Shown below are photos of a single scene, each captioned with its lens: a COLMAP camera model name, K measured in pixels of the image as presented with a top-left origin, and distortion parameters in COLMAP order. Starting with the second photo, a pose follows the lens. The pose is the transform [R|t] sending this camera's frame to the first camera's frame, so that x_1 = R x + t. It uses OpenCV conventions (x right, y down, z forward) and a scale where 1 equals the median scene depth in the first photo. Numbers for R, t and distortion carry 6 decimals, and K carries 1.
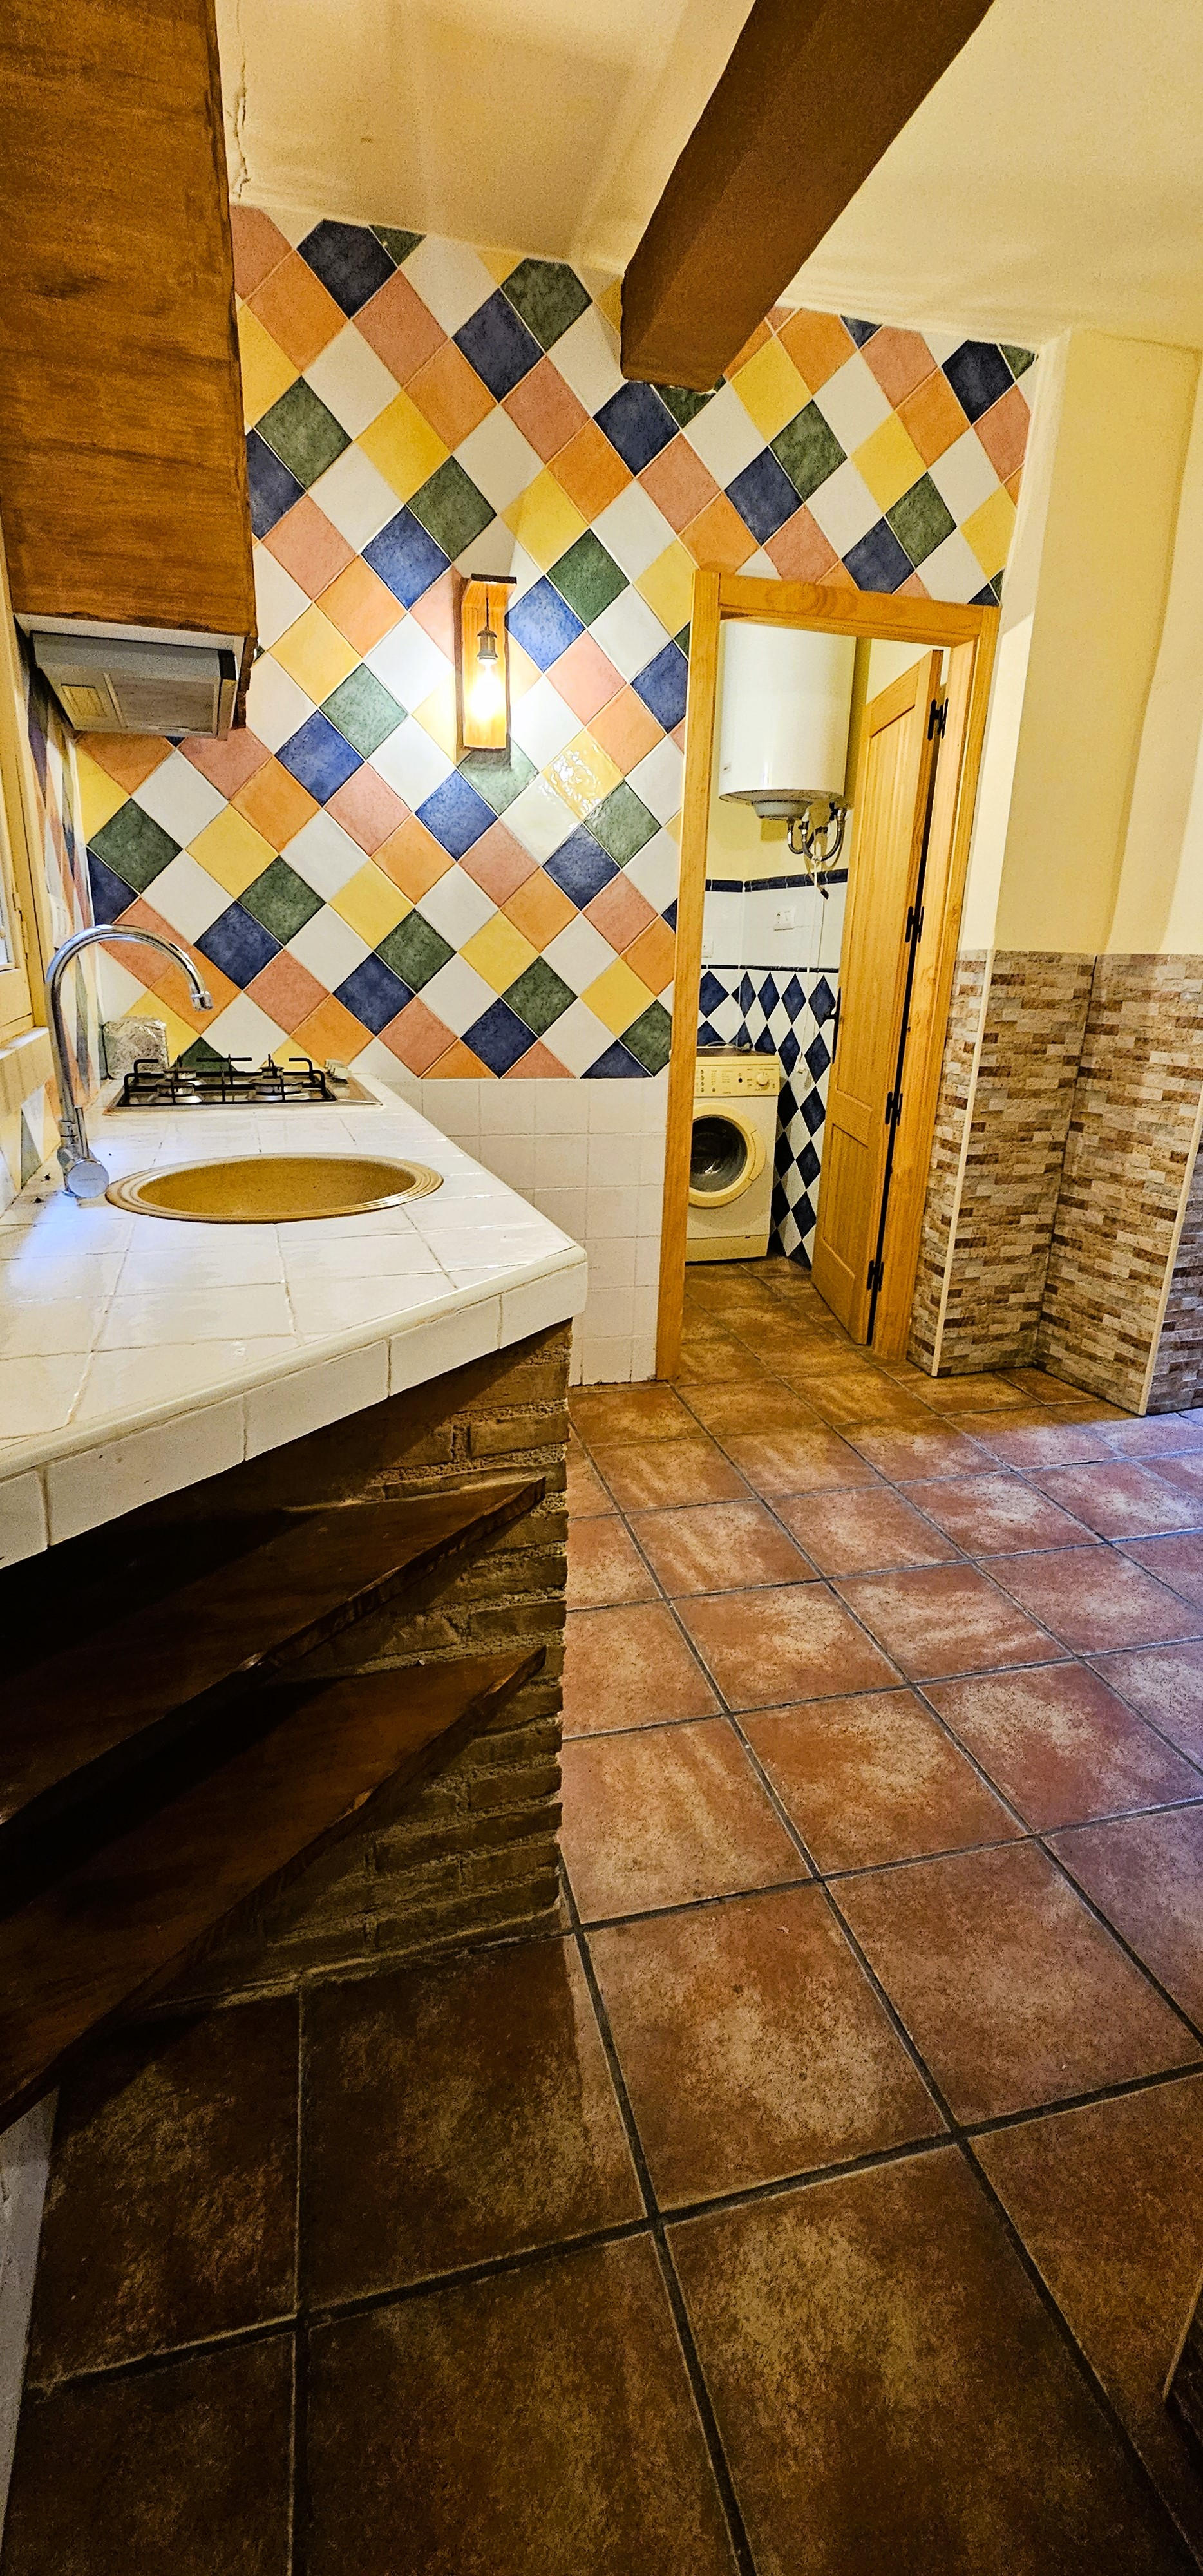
lens RADIAL K [[1040.1, 0, 592.5], [0, 1040.1, 1275.2], [0, 0, 1]] dist [-0.006714, -0.000763]
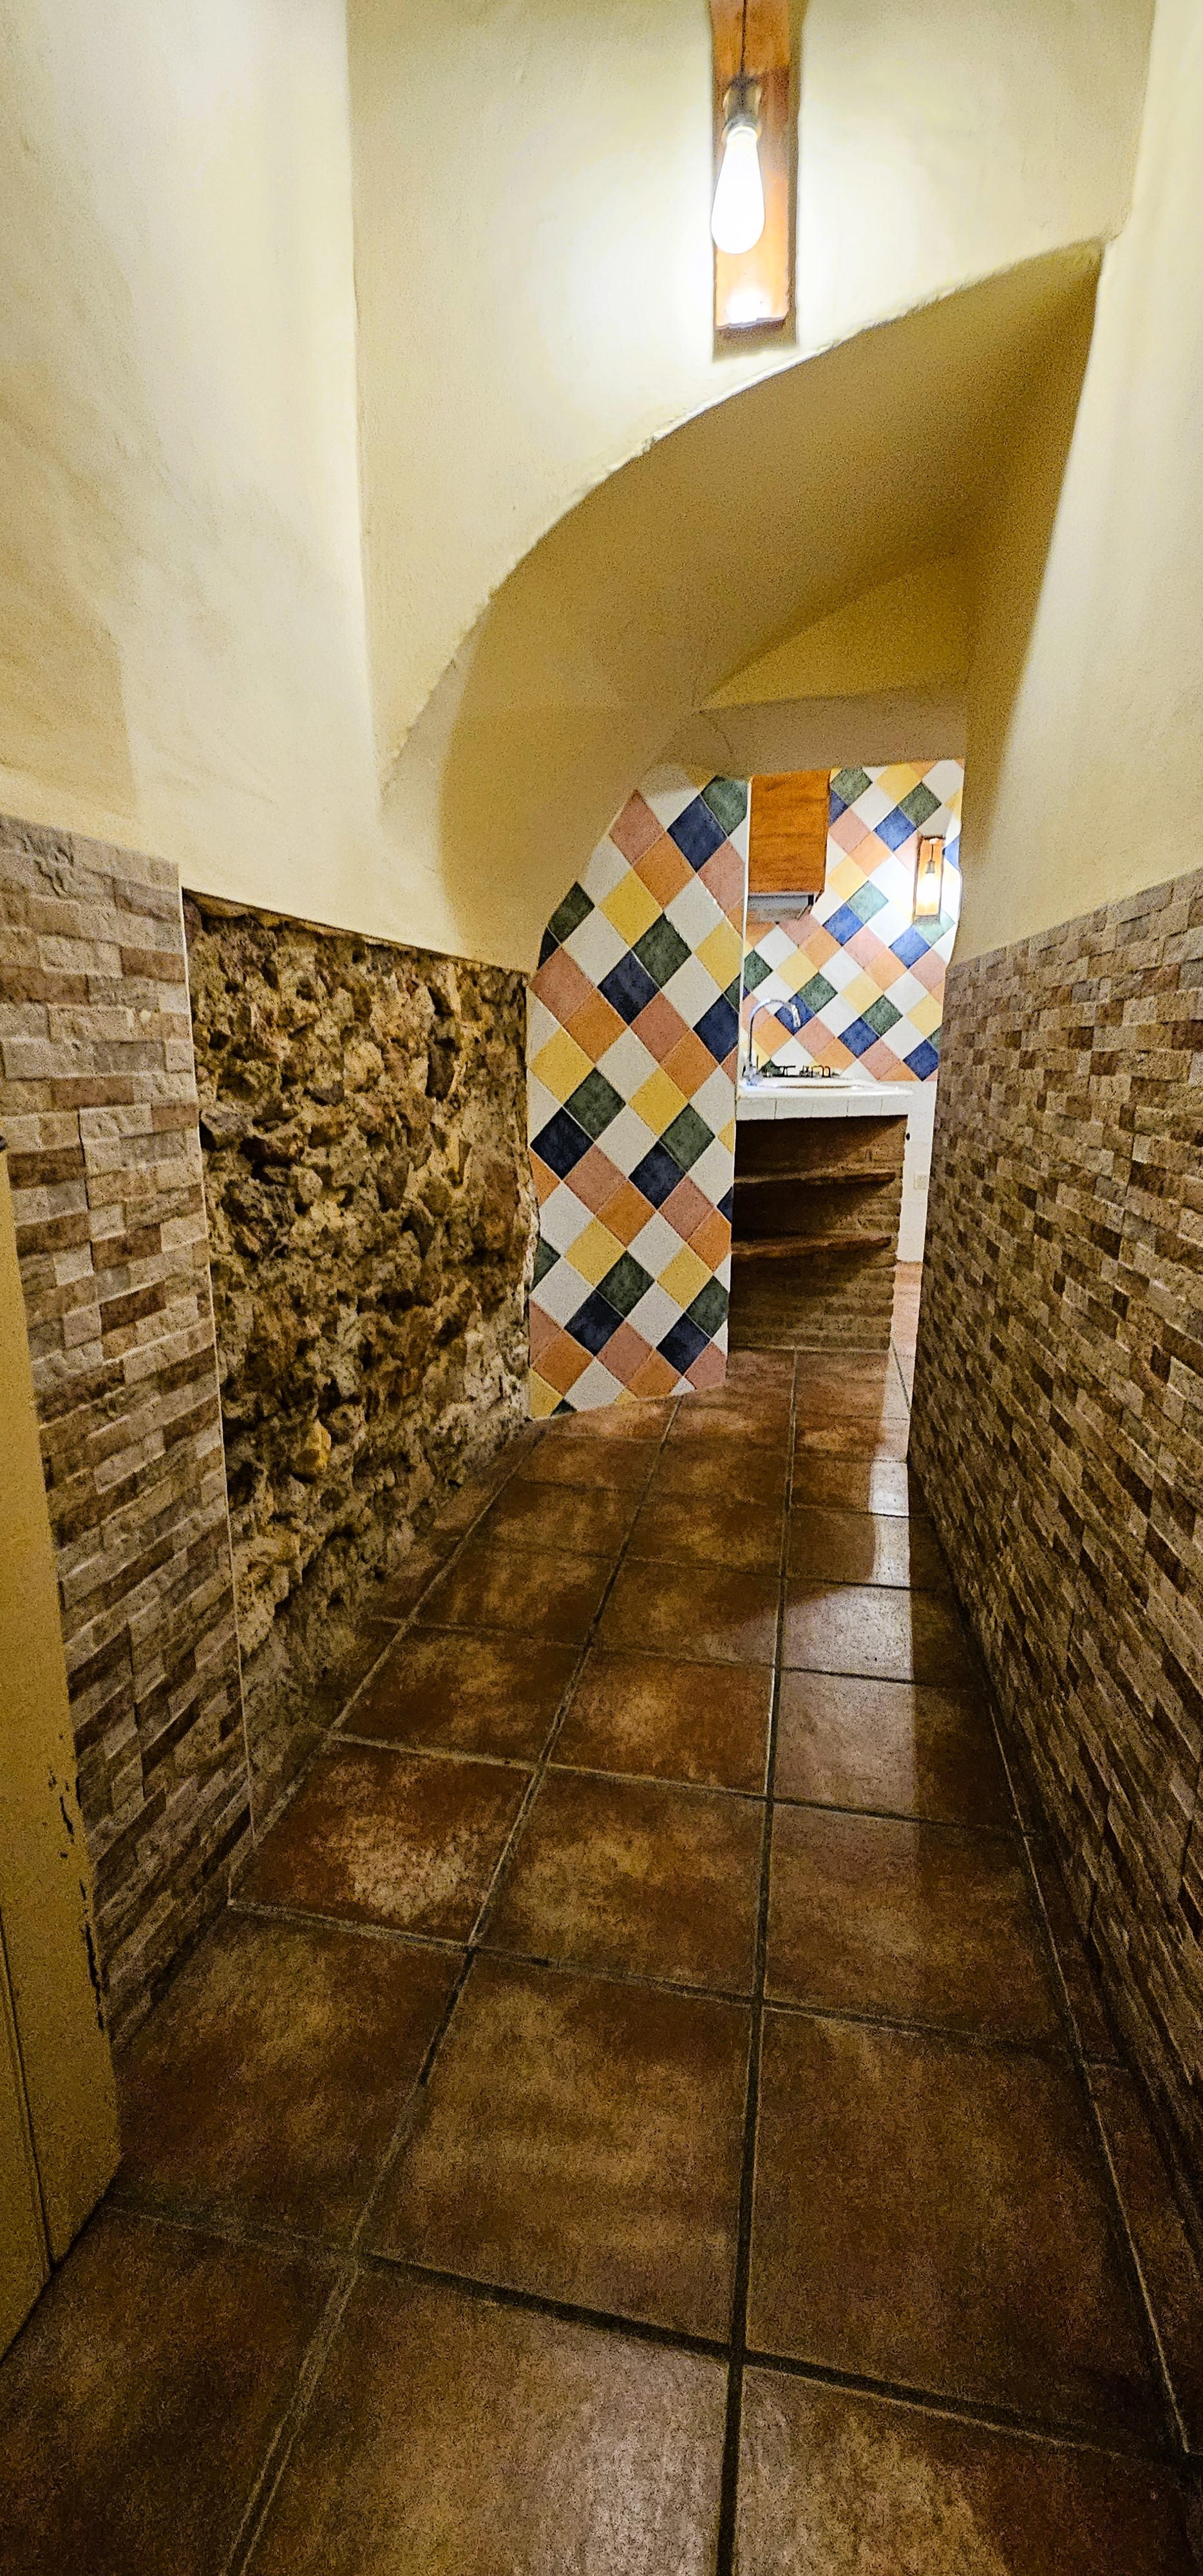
lens RADIAL K [[1040.1, 0, 595.3], [0, 1040.1, 1286.6], [0, 0, 1]] dist [-0.006714, -0.000763]
pose [[0.900490, 0.086843, -0.426116, 0.248593], [-0.116150, 0.992291, -0.043225, 0.382854], [0.419078, 0.088417, 0.903635, -1.063460]]
